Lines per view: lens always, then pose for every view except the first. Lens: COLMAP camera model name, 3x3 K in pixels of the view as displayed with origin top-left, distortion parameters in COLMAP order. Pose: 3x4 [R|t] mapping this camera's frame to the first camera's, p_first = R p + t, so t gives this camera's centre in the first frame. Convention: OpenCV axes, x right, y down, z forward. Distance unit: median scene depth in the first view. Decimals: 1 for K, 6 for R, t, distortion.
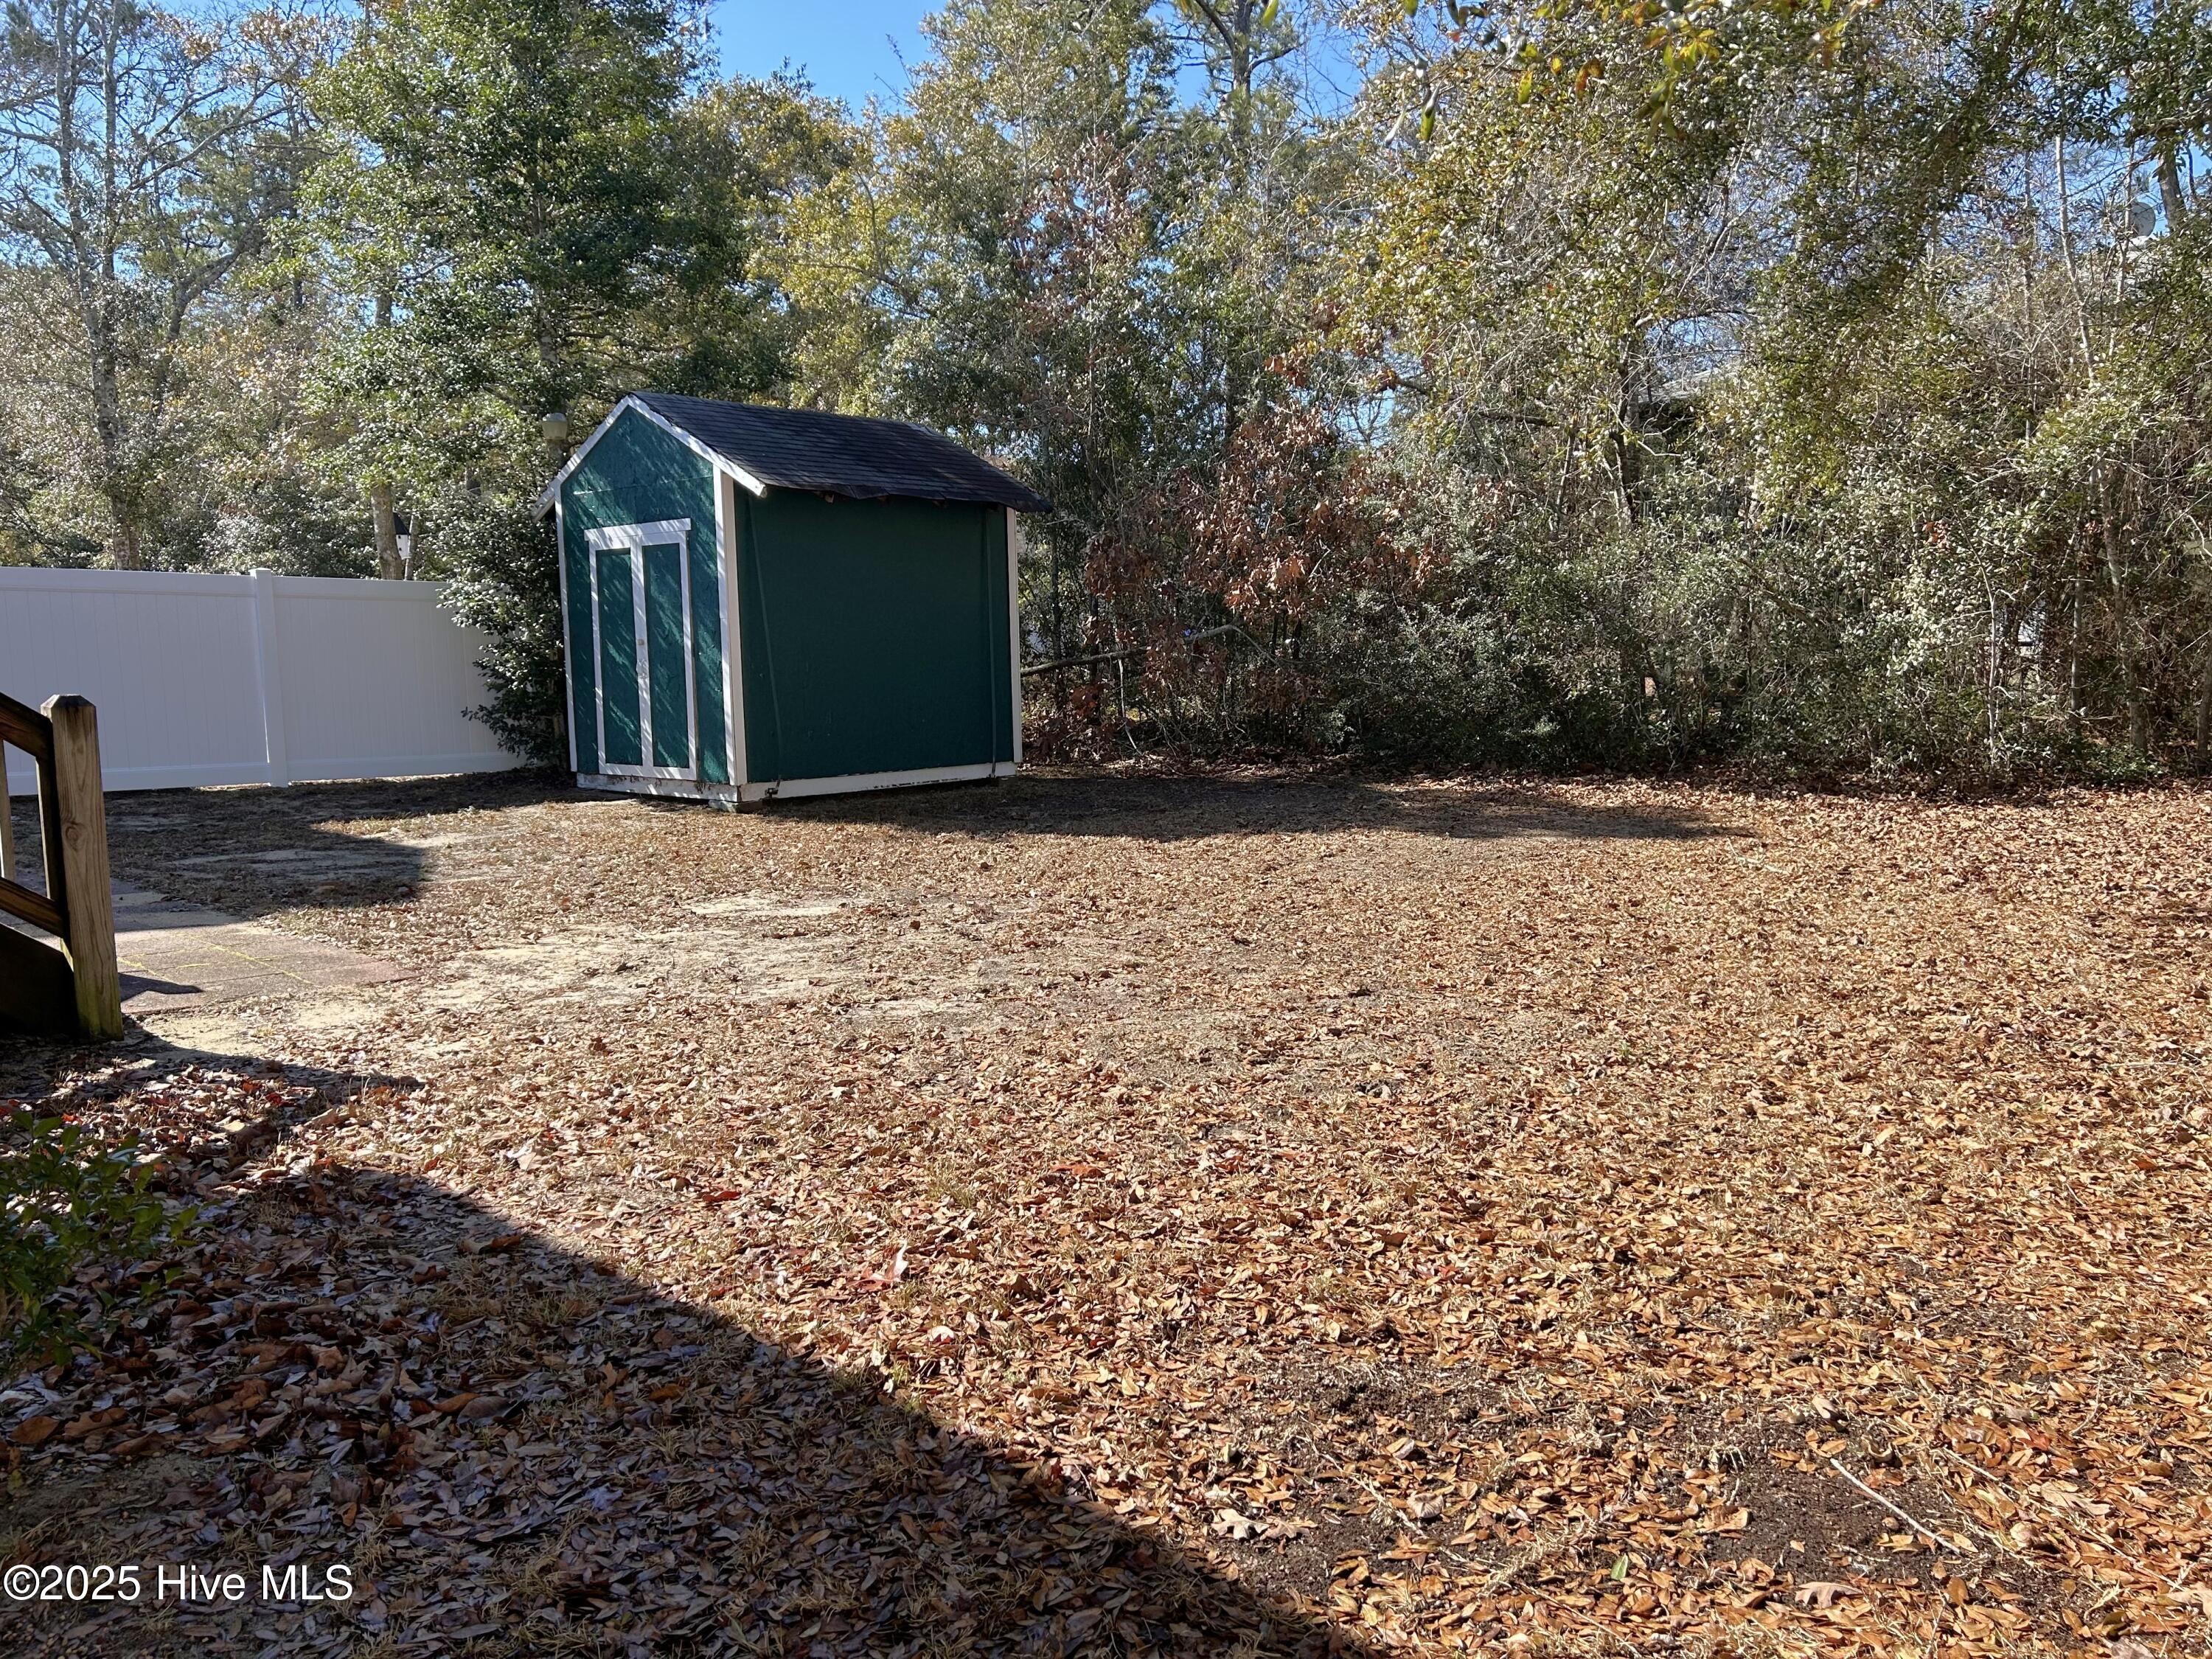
lens RADIAL K [[1695.7, 0, 1106.2], [0, 1695.7, 827.2], [0, 0, 1]] dist [0.050343, -0.070994]
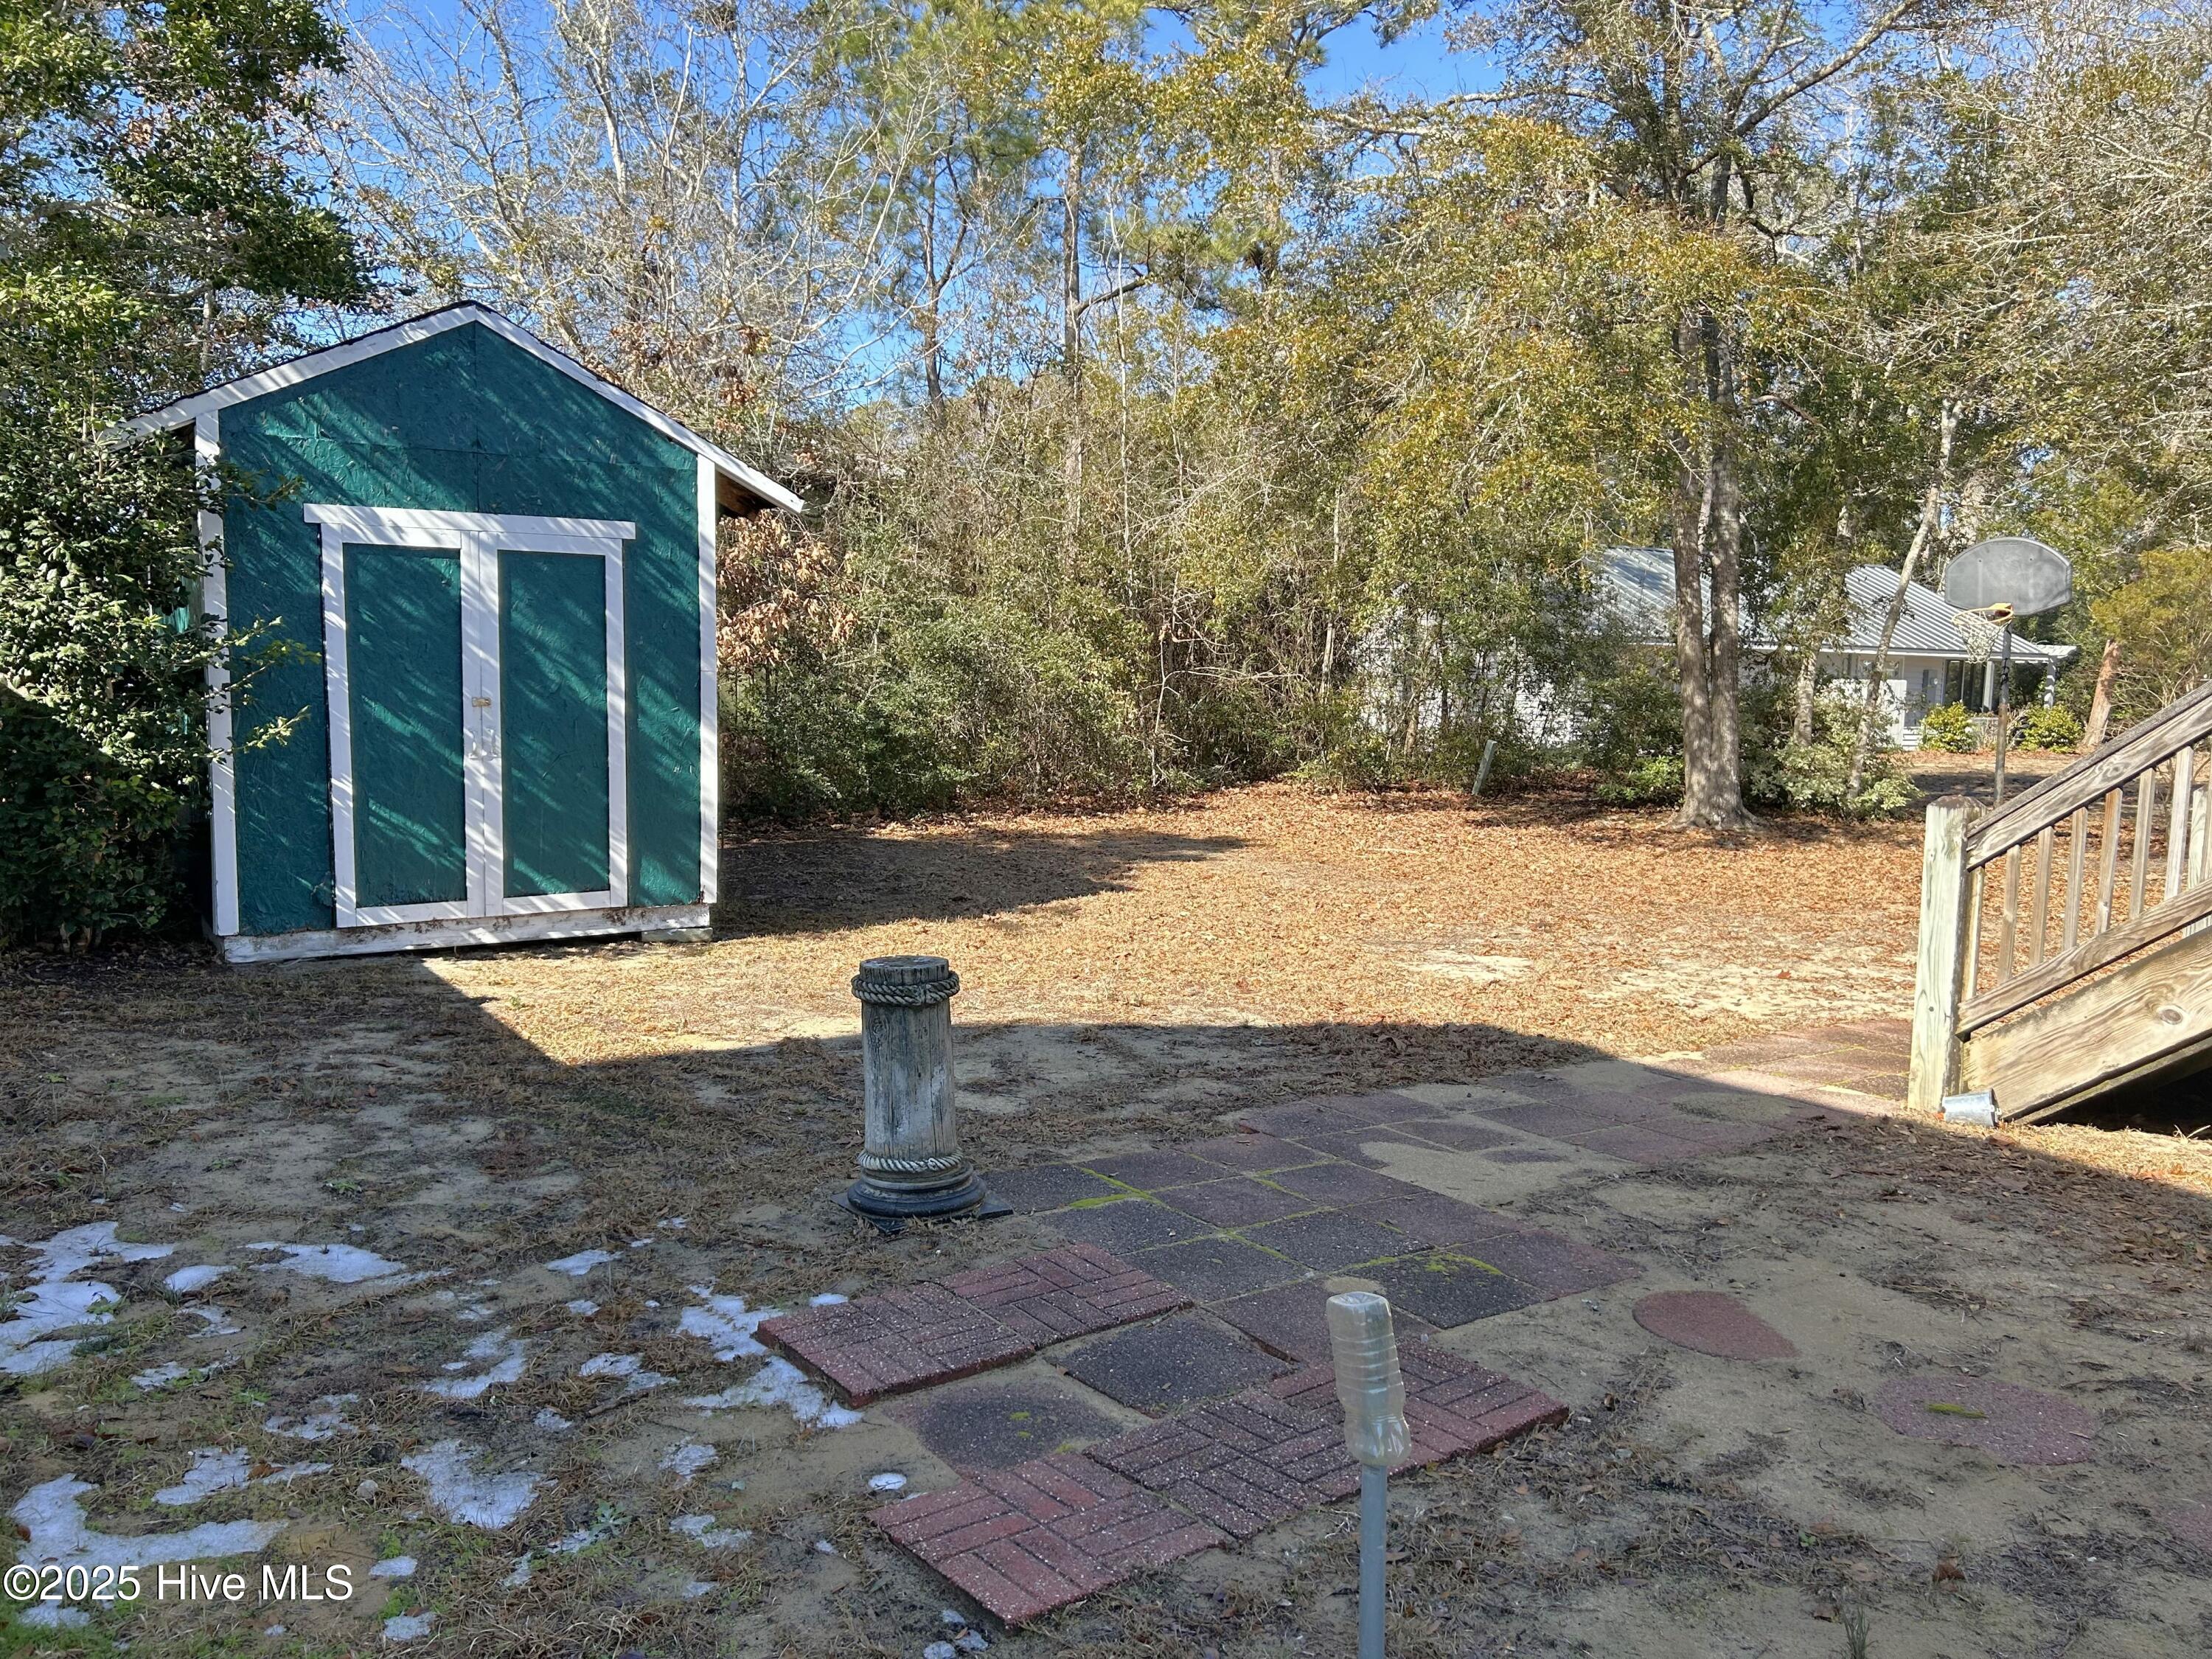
lens RADIAL K [[1695.7, 0, 1105.5], [0, 1695.7, 834.8], [0, 0, 1]] dist [0.050343, -0.070994]
pose [[0.175212, -0.078205, 0.981420, -0.855352], [0.084874, 0.994329, 0.064081, -0.081497], [-0.980865, 0.072070, 0.180856, 0.671401]]
